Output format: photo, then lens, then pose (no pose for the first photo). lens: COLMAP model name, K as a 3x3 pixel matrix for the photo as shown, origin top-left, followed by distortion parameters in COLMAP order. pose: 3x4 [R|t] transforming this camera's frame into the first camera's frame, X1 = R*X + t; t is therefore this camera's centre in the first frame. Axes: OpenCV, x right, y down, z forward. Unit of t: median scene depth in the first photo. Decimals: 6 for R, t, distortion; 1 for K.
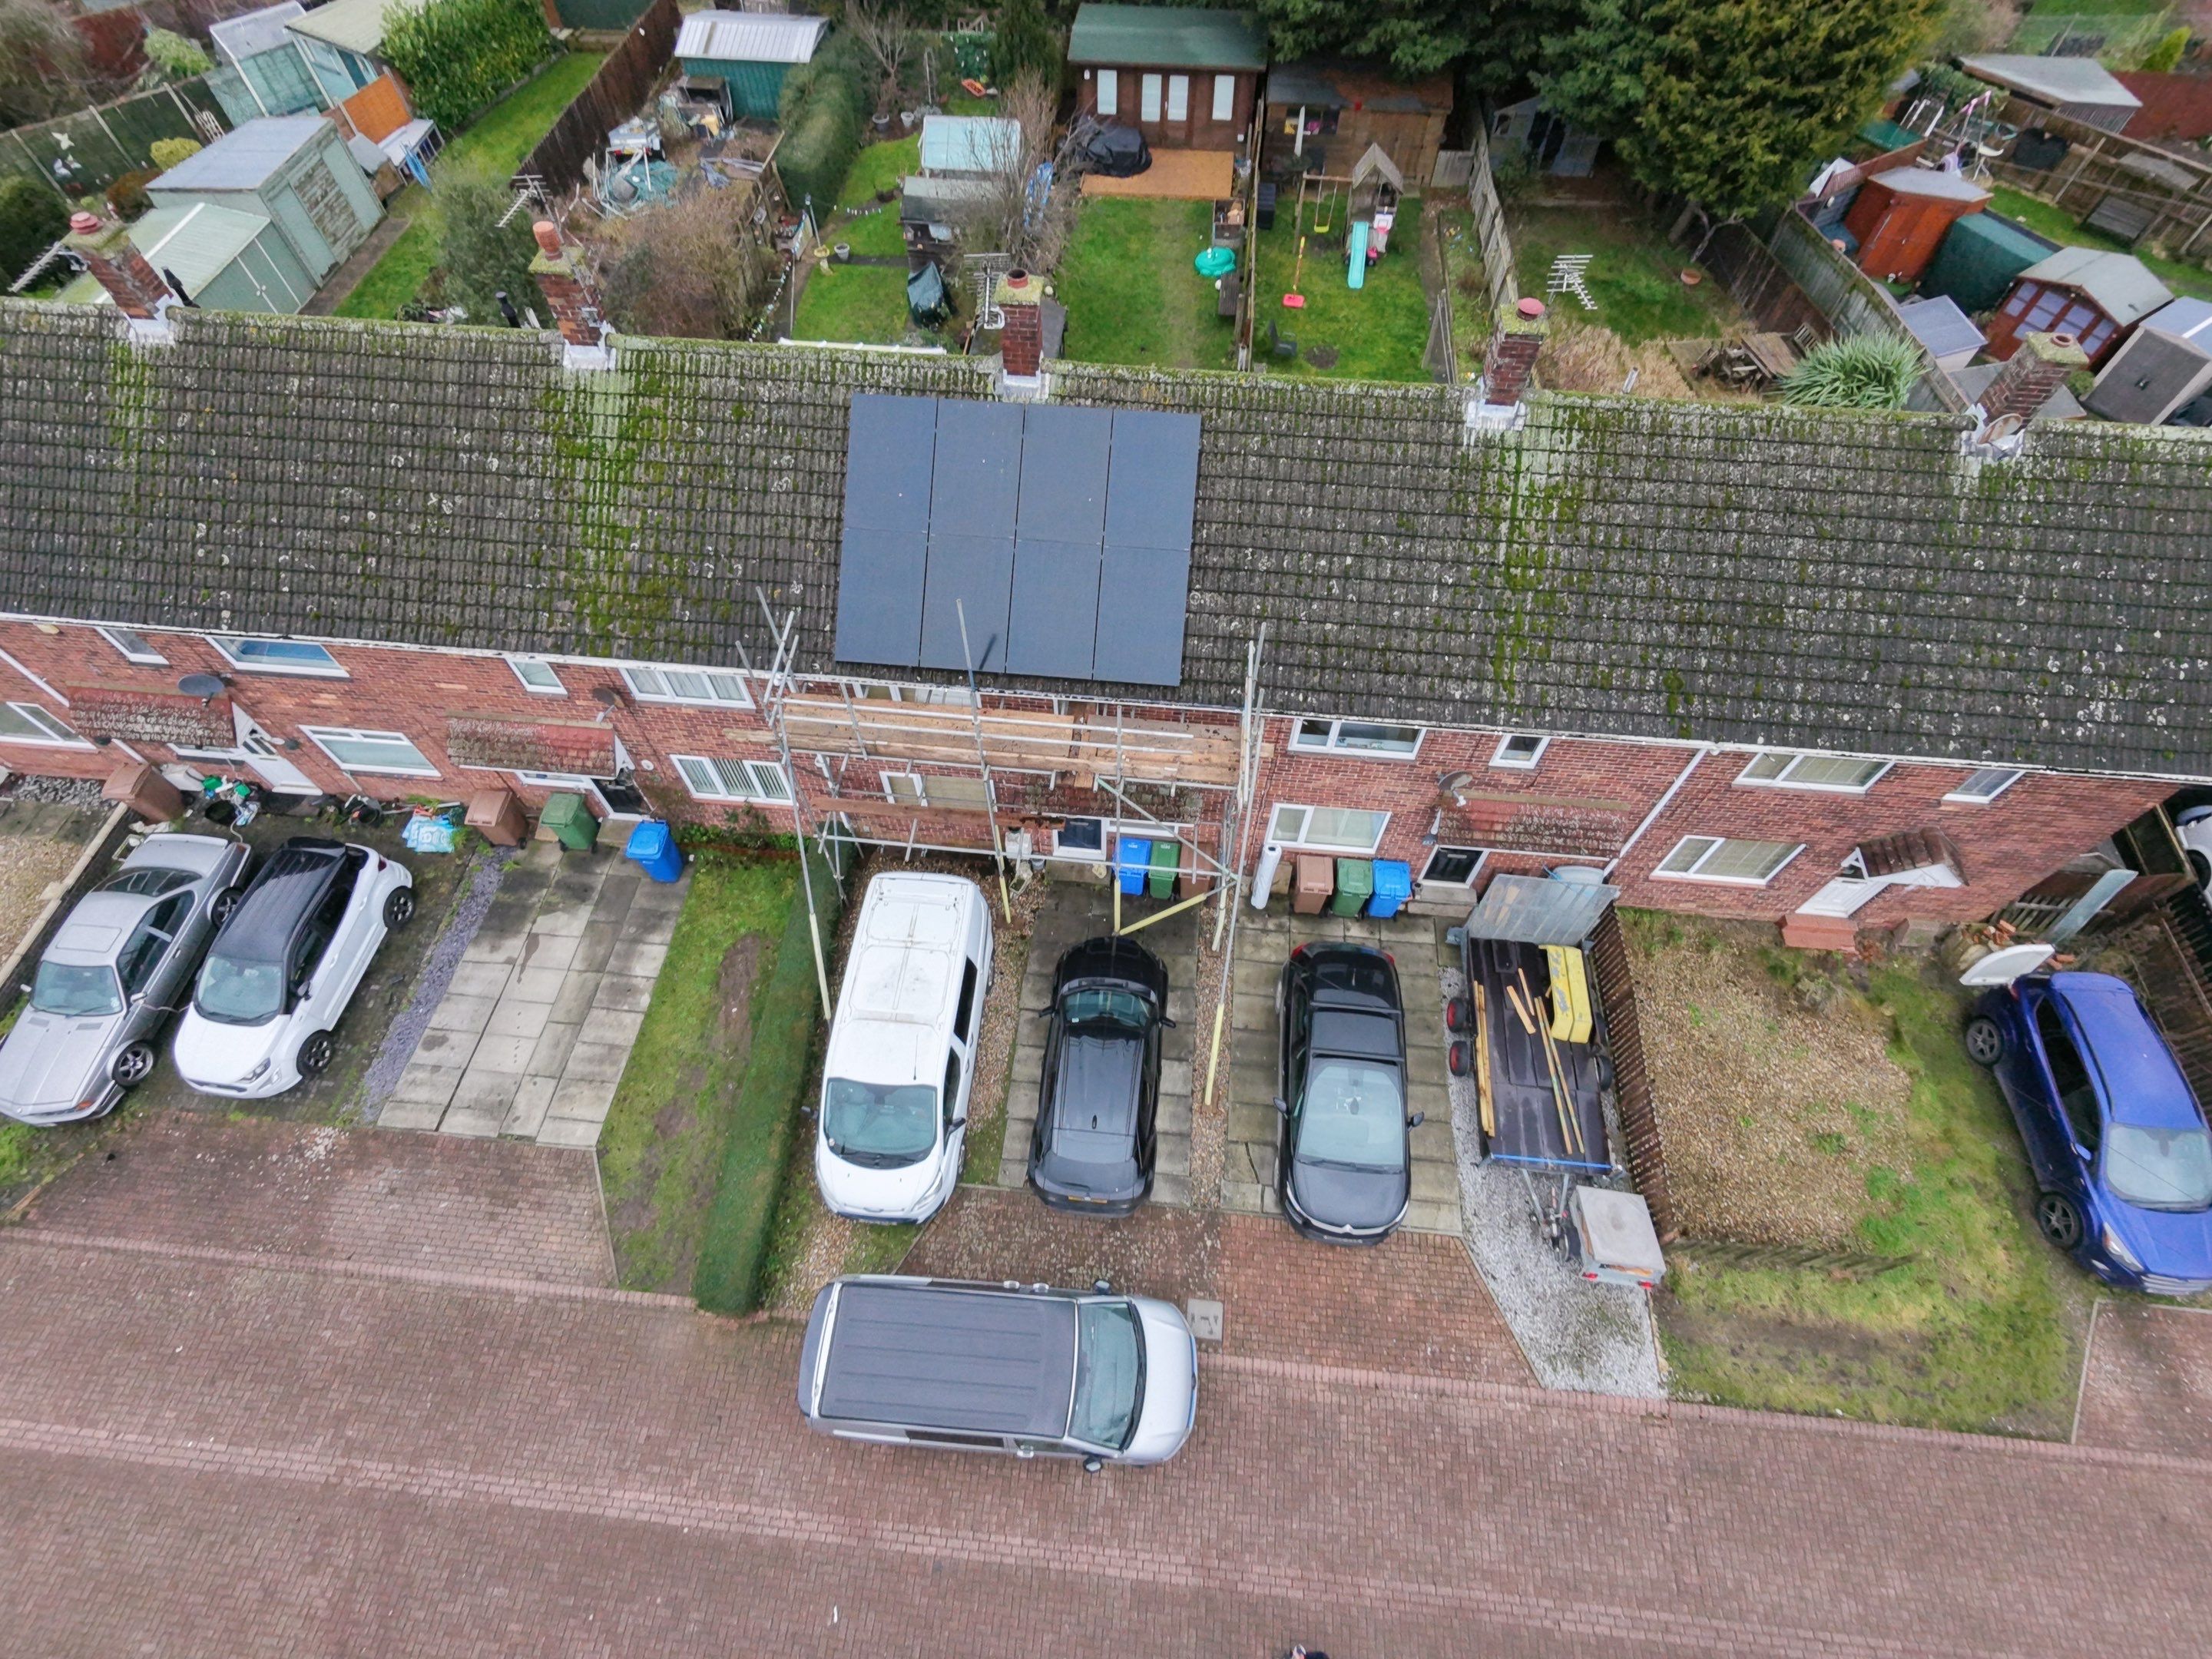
lens RADIAL K [[1051.9, 0, 1106.5], [0, 1051.9, 830.0], [0, 0, 1]] dist [-0.007969, 0.003196]
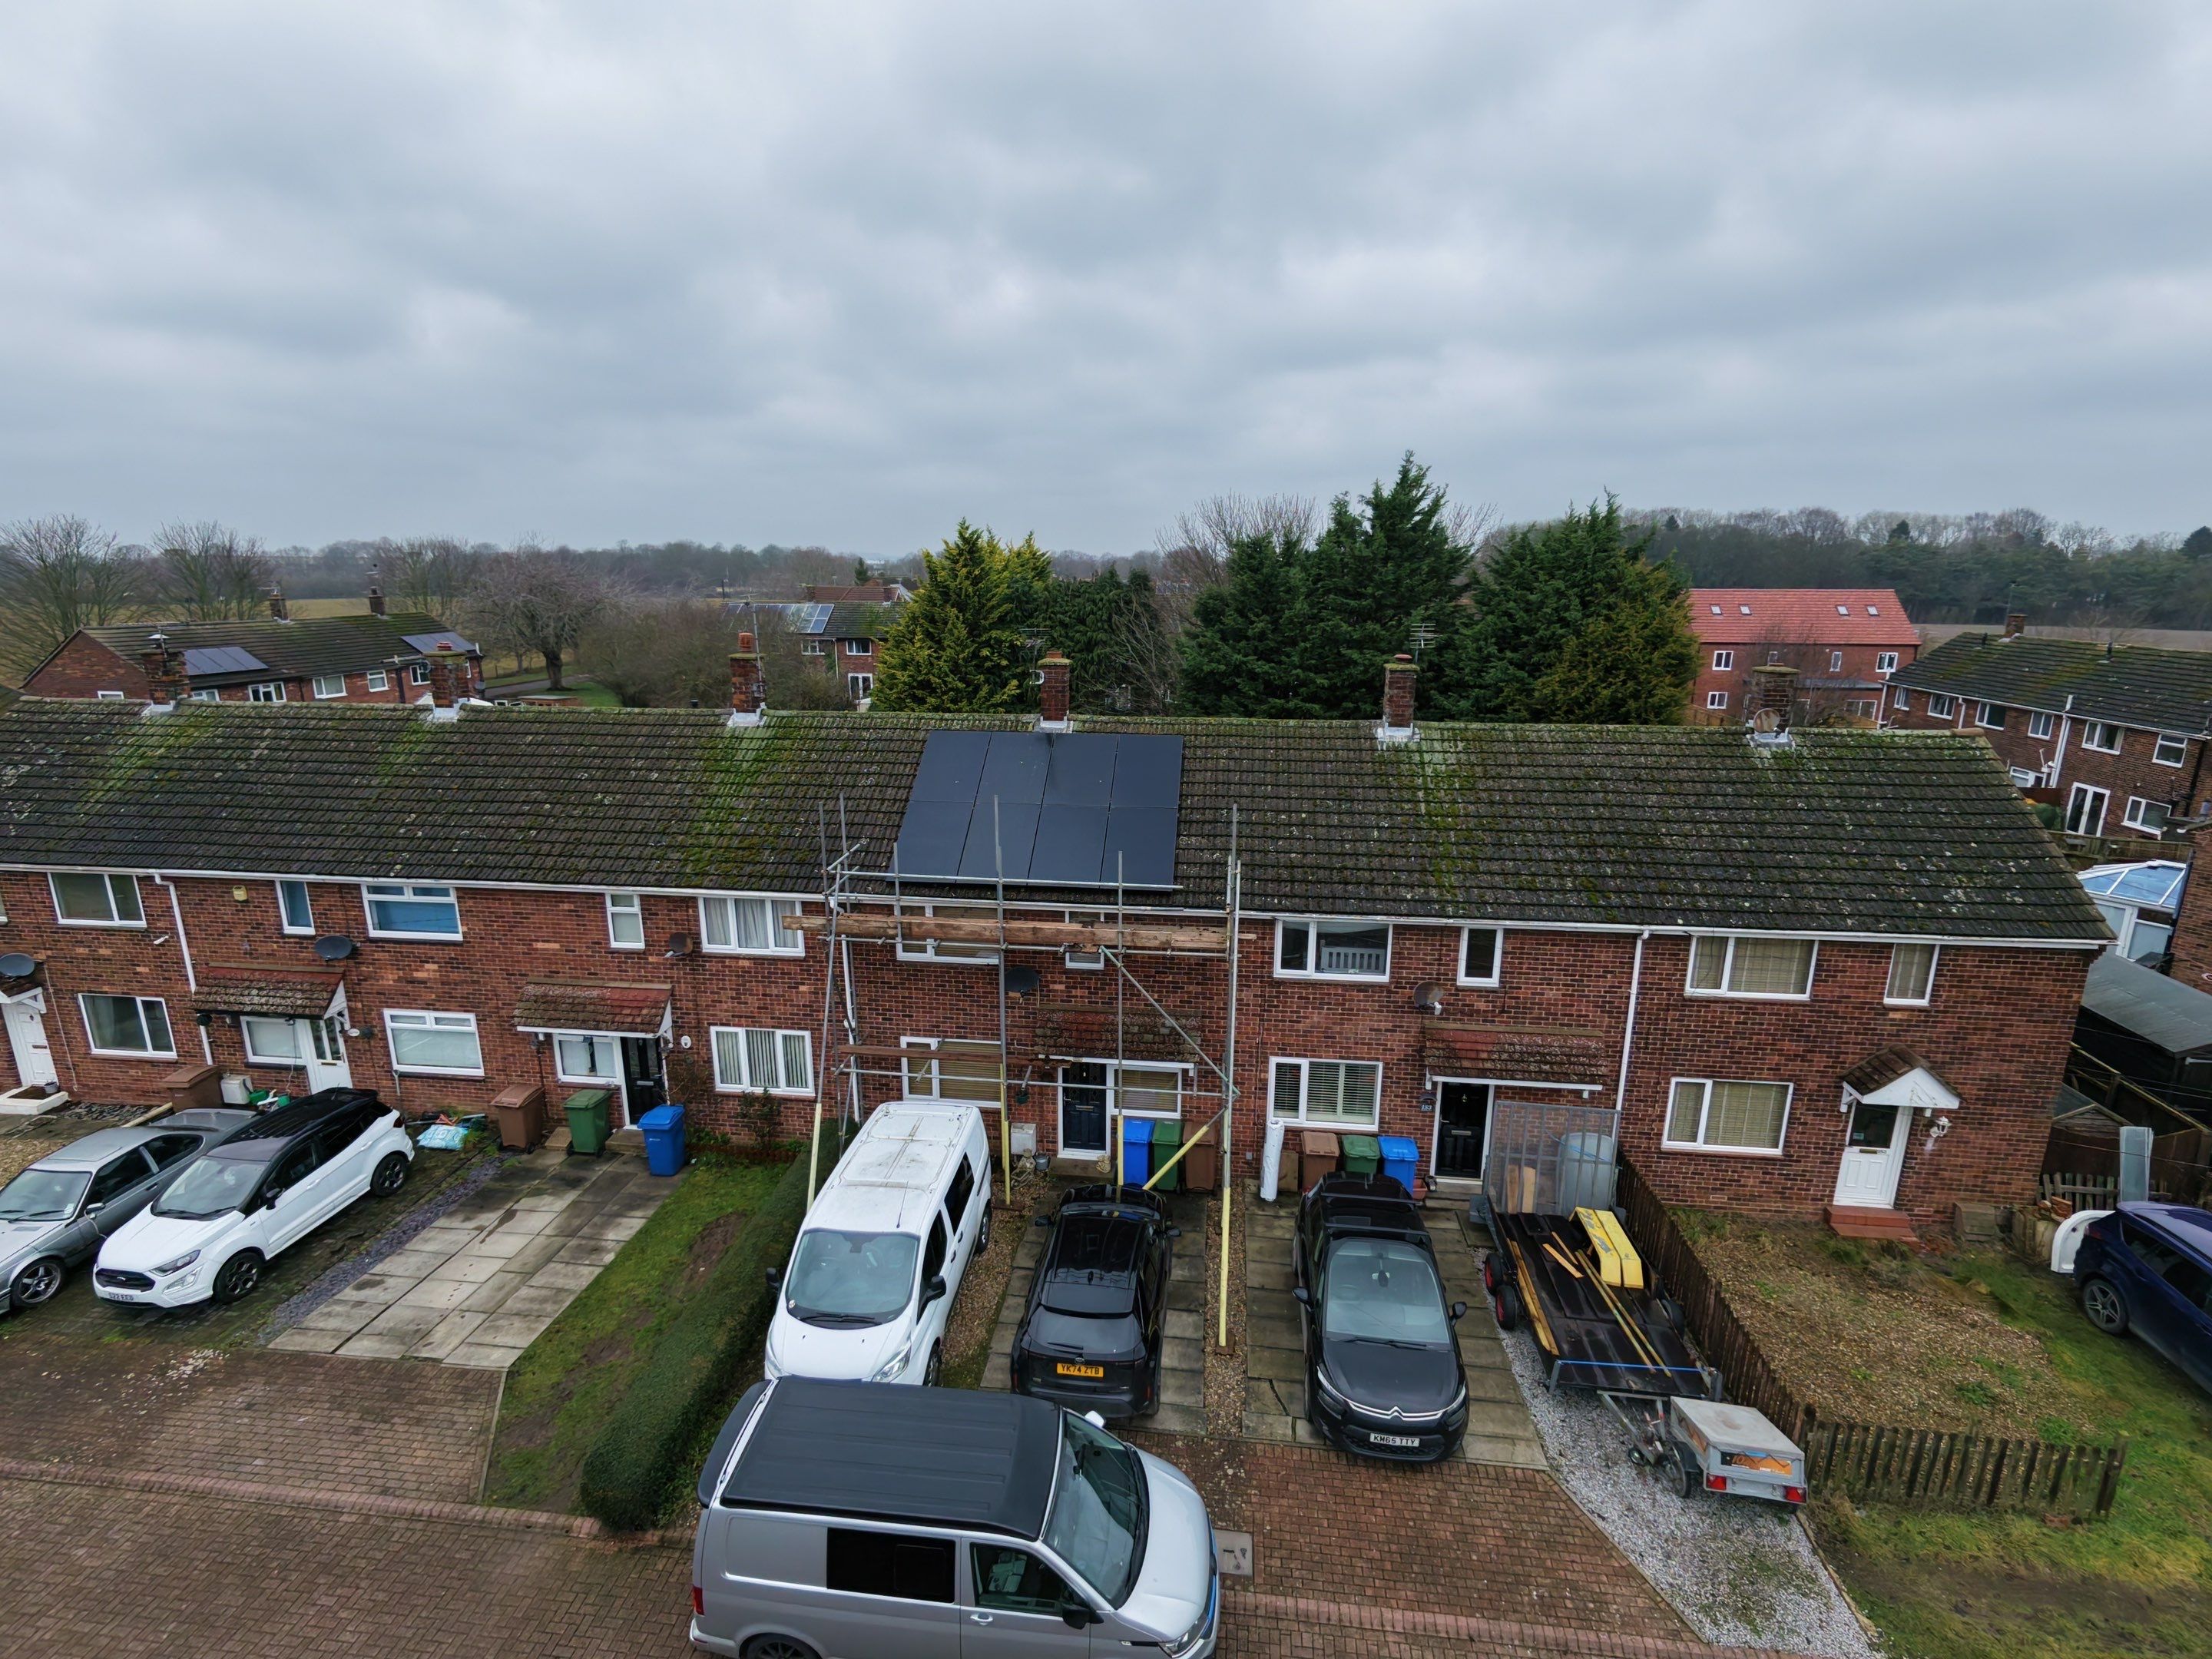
lens RADIAL K [[1051.9, 0, 1107.7], [0, 1051.9, 830.2], [0, 0, 1]] dist [-0.007969, 0.003196]
pose [[0.999794, 0.004461, -0.019800, 0.018601], [-0.016948, 0.720253, -0.693505, 0.606204], [0.011167, 0.693697, 0.720180, 0.090420]]
